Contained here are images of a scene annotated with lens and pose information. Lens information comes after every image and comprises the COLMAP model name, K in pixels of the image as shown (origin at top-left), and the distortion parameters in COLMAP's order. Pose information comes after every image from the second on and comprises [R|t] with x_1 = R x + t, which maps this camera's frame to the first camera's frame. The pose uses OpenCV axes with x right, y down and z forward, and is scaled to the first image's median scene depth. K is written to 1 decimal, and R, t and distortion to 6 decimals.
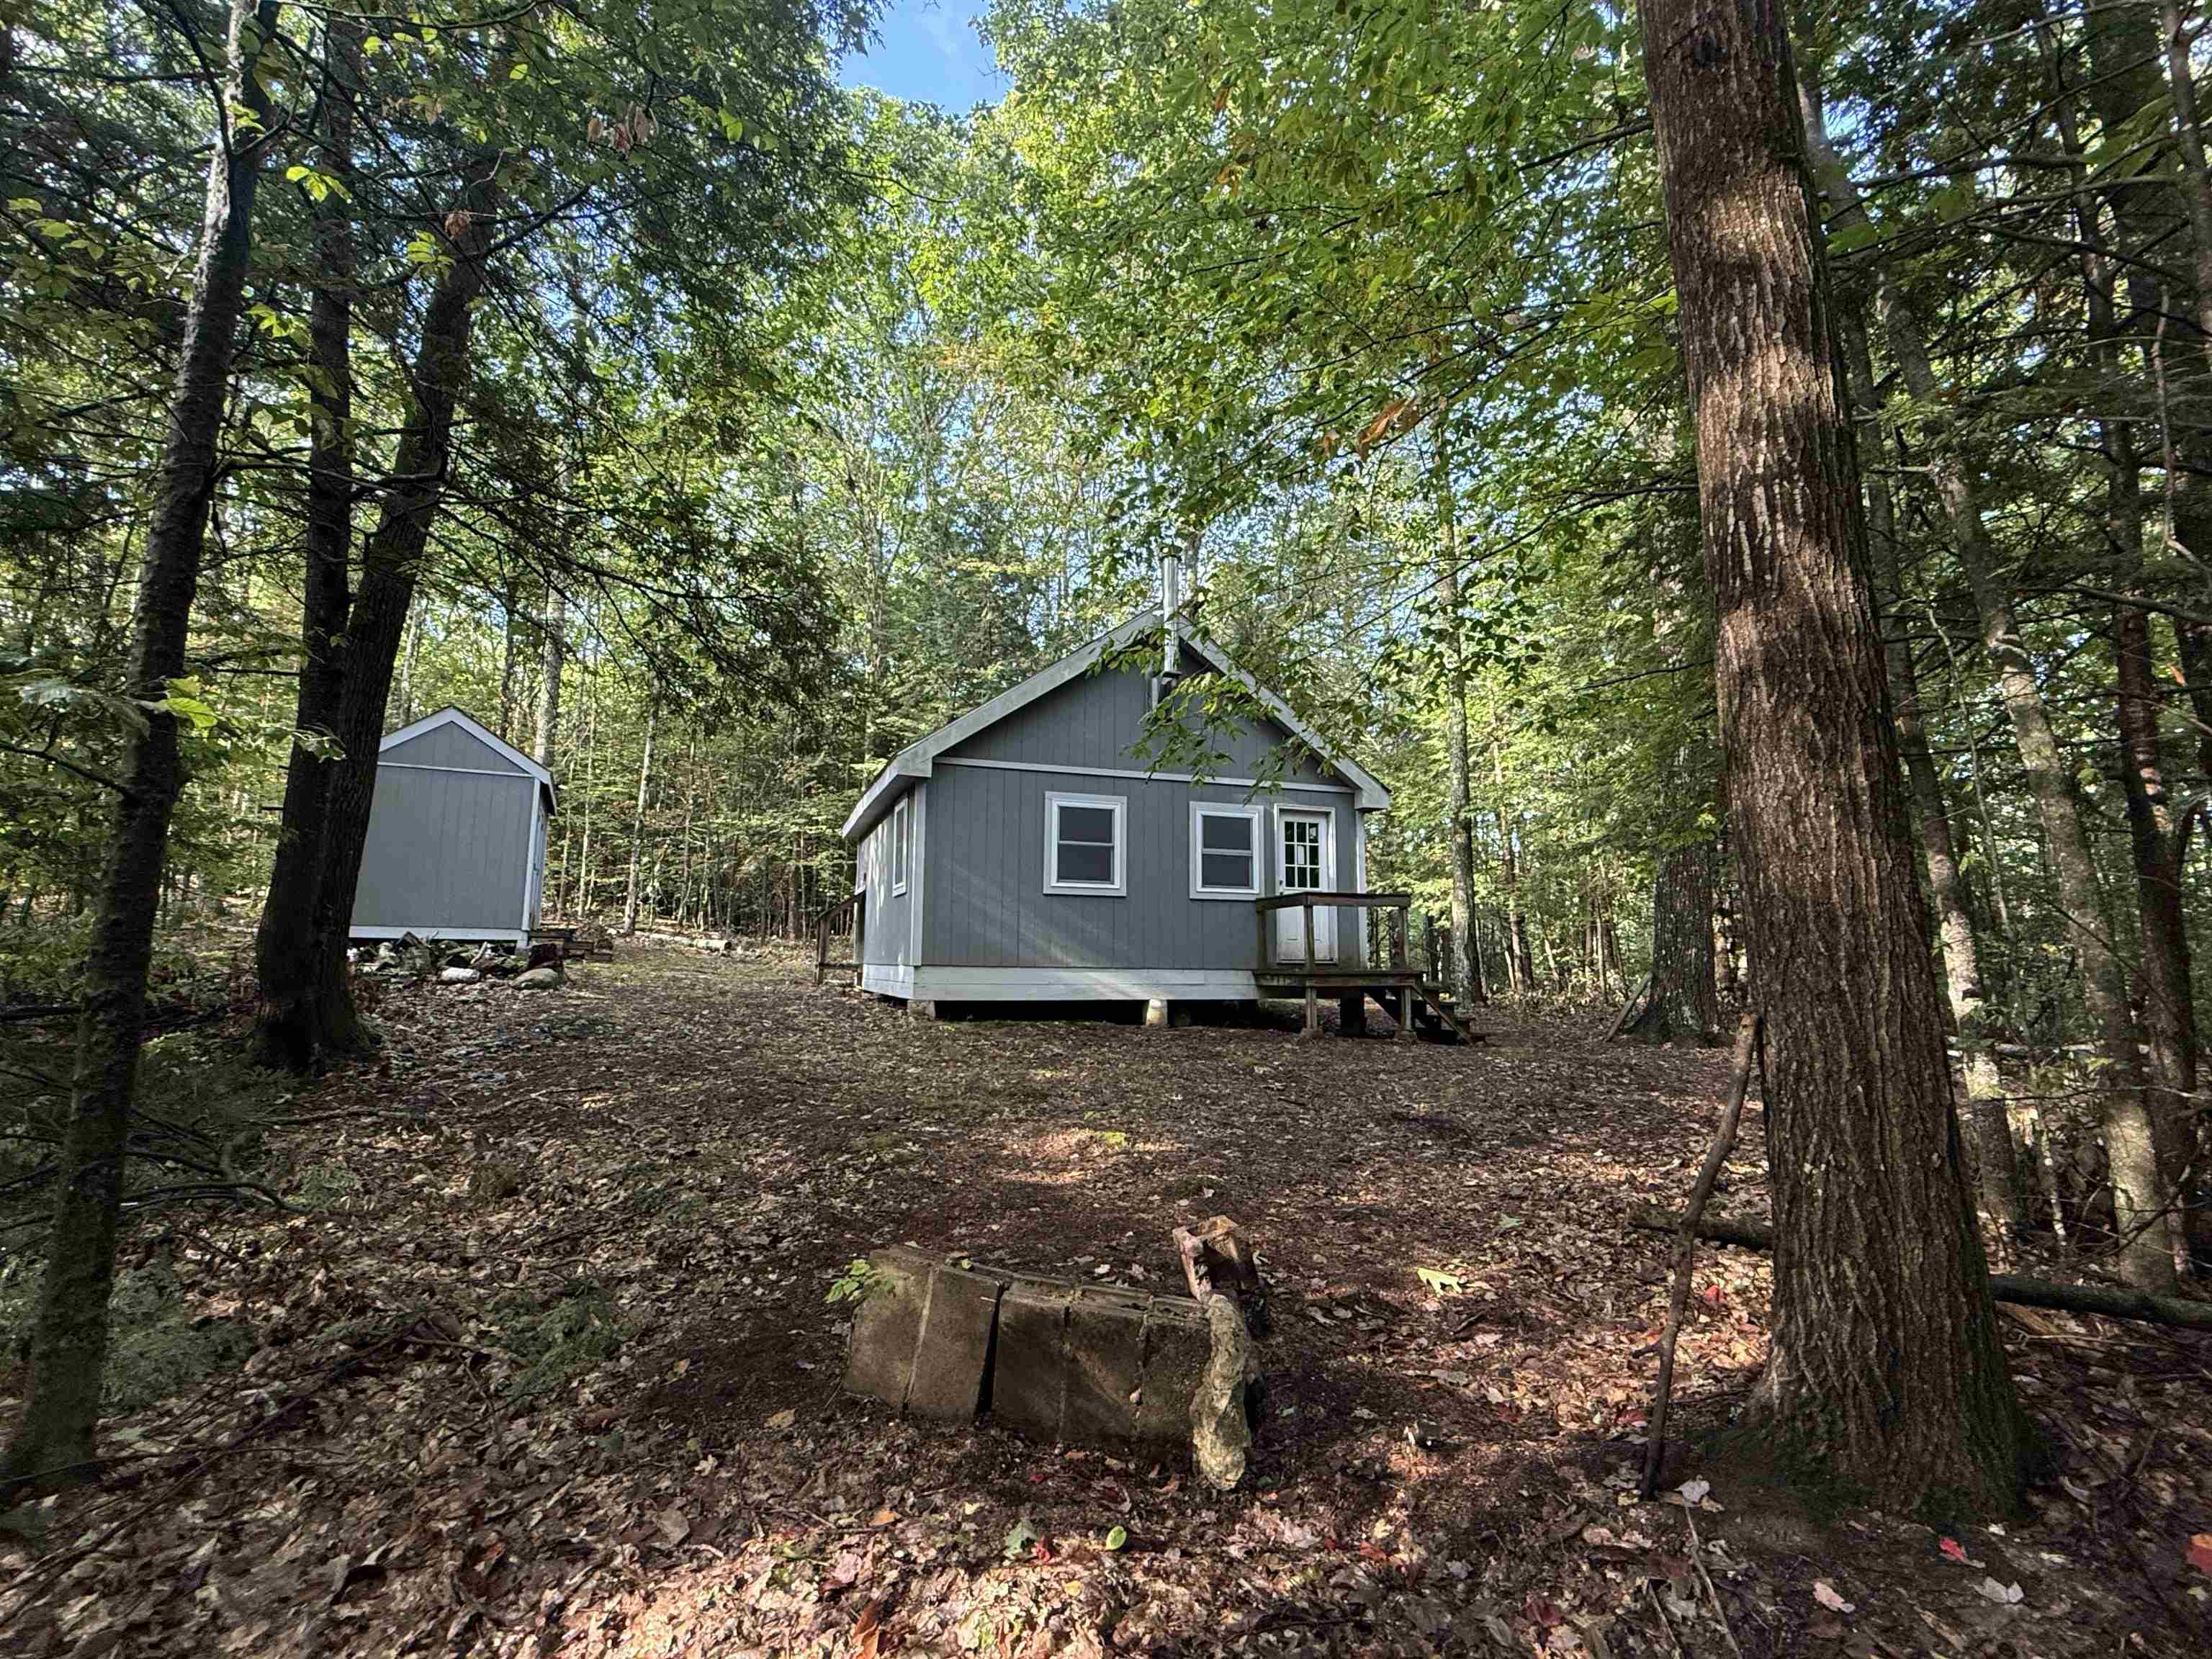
lens RADIAL K [[1003.9, 0, 1108.6], [0, 1003.9, 835.1], [0, 0, 1]] dist [-0.001931, 0.000755]
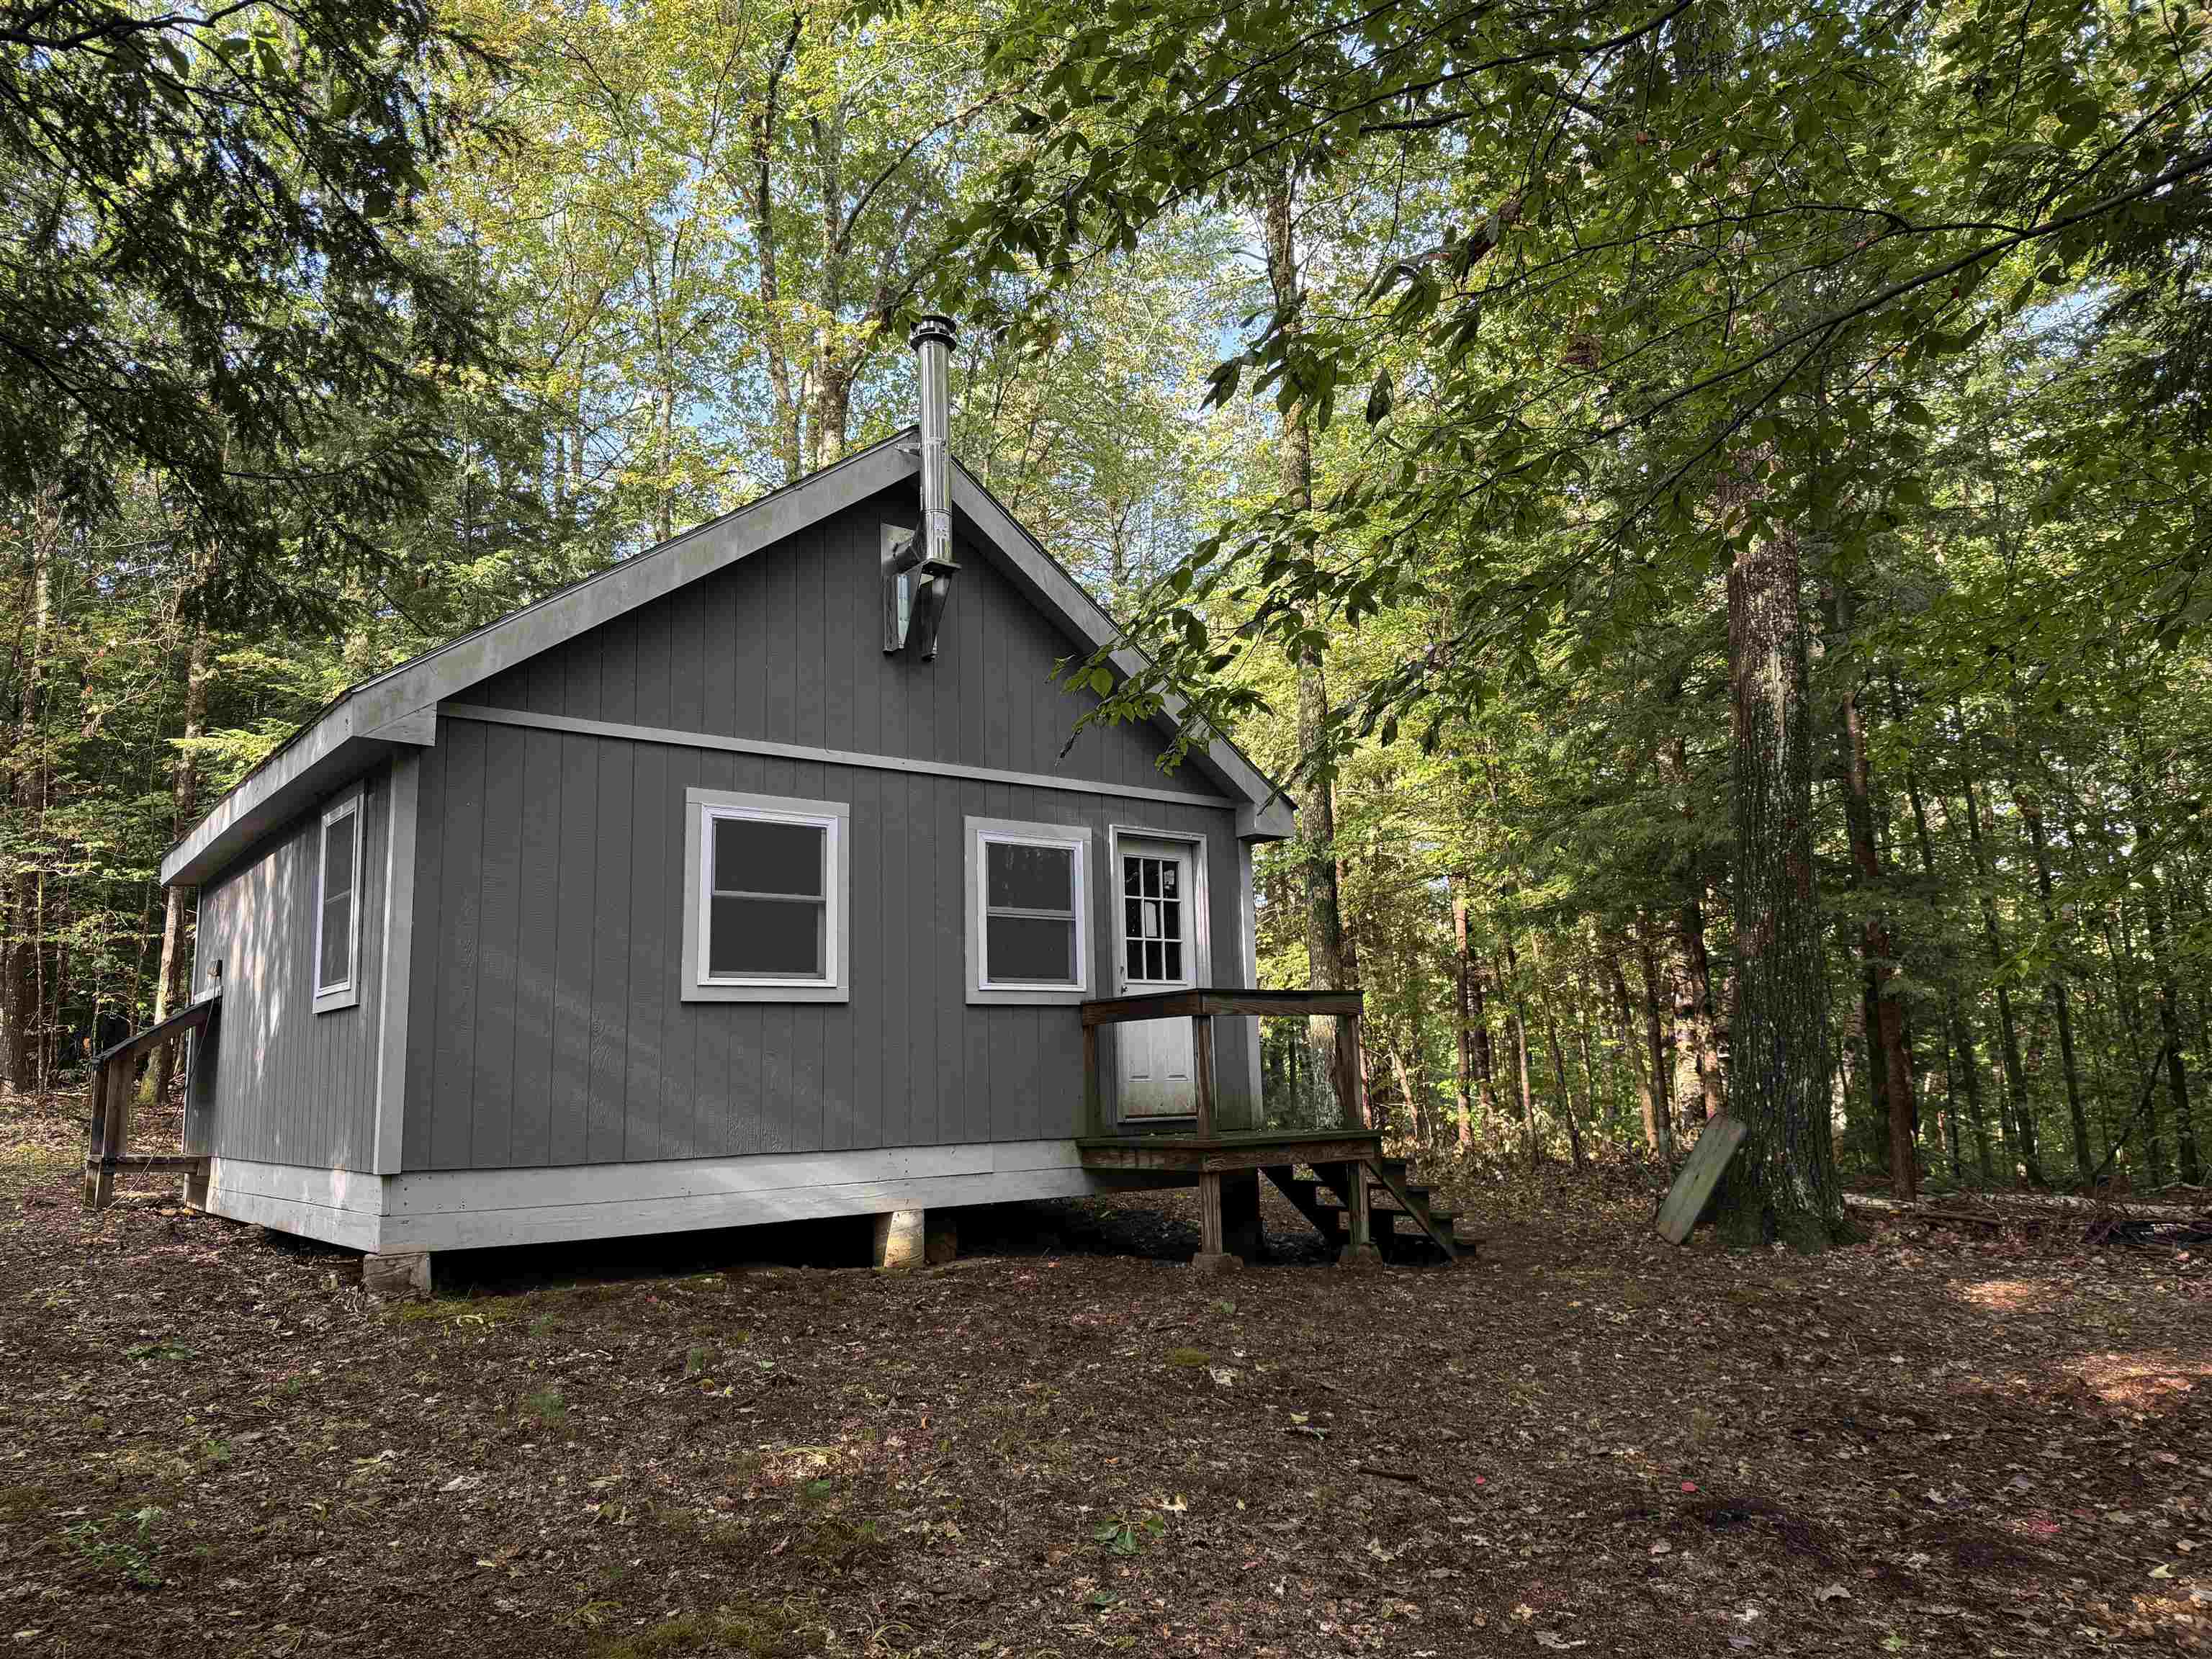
lens RADIAL K [[1540.9, 0, 1104.2], [0, 1540.9, 814.5], [0, 0, 1]] dist [0.061235, -0.087712]
pose [[0.949590, 0.021441, 0.312762, -0.097558], [-0.006081, 0.998731, -0.050004, 0.005079], [-0.313437, 0.045581, 0.948515, 0.220977]]
